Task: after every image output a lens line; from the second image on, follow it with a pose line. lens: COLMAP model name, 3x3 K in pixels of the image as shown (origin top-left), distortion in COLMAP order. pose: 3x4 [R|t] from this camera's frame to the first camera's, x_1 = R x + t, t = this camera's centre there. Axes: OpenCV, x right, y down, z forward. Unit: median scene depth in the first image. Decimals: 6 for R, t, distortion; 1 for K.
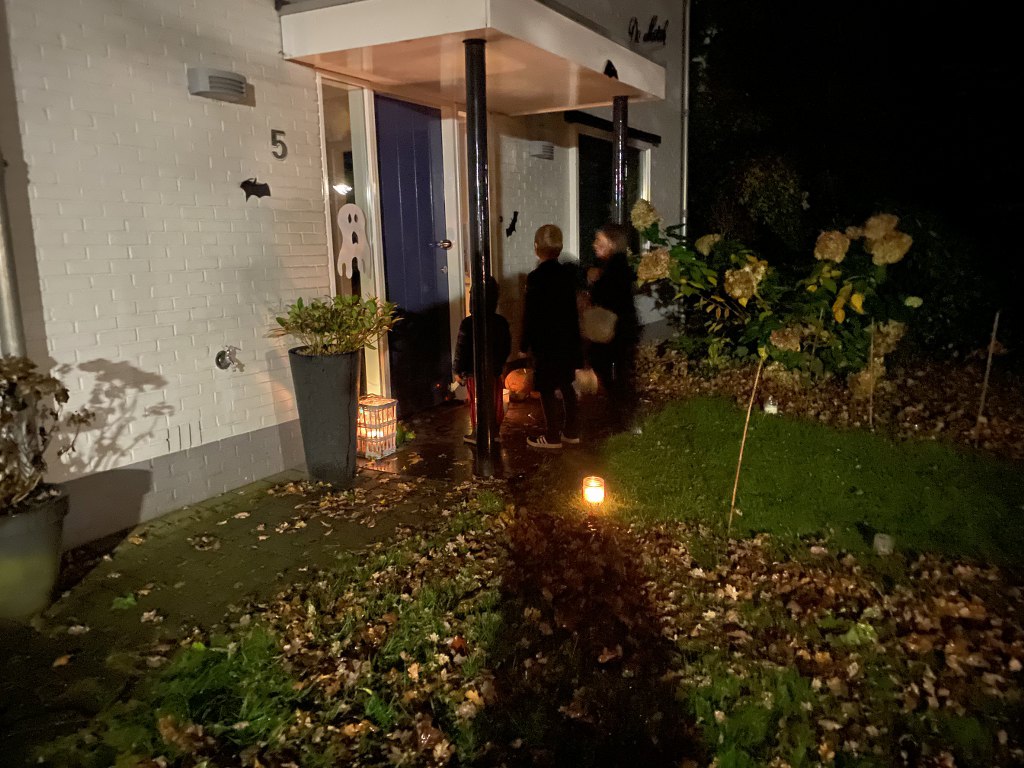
lens RADIAL K [[746.2, 0, 512.0], [0, 746.2, 384.0], [0, 0, 1]] dist [0.005629, -0.001818]
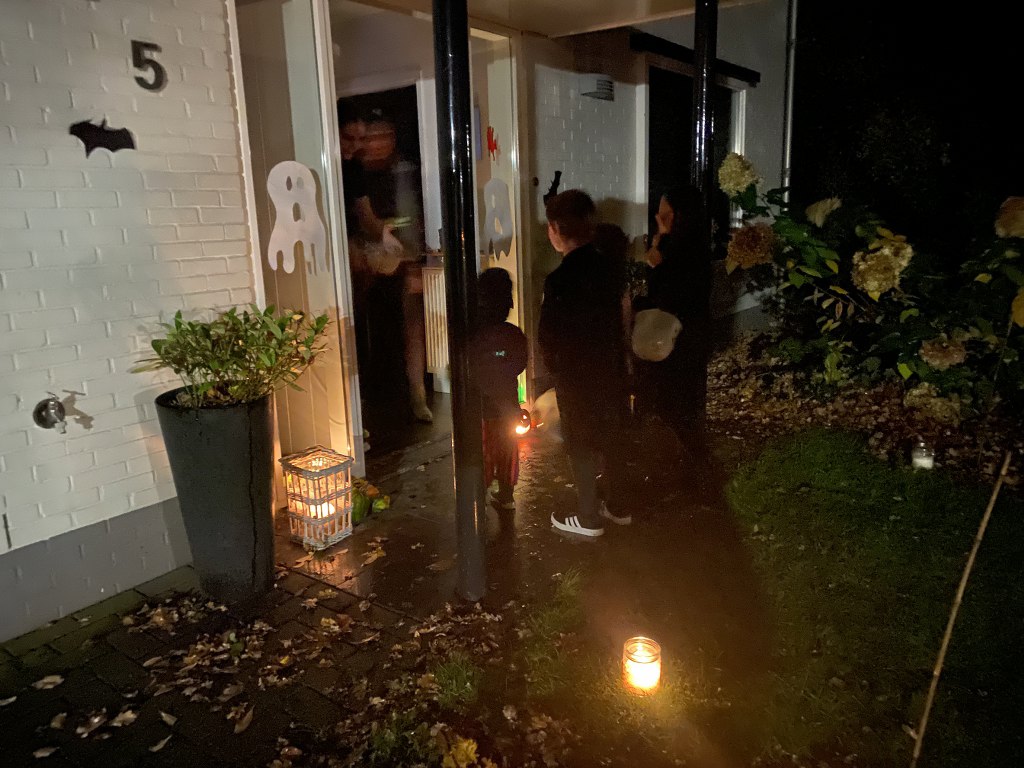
lens RADIAL K [[794.7, 0, 512.0], [0, 794.7, 384.0], [0, 0, 1]] dist [-0.042947, 0.092827]
pose [[0.995509, 0.014067, -0.093619, 0.036617], [-0.011011, 0.999392, 0.033083, -0.049281], [0.094028, -0.031903, 0.995058, 0.223700]]
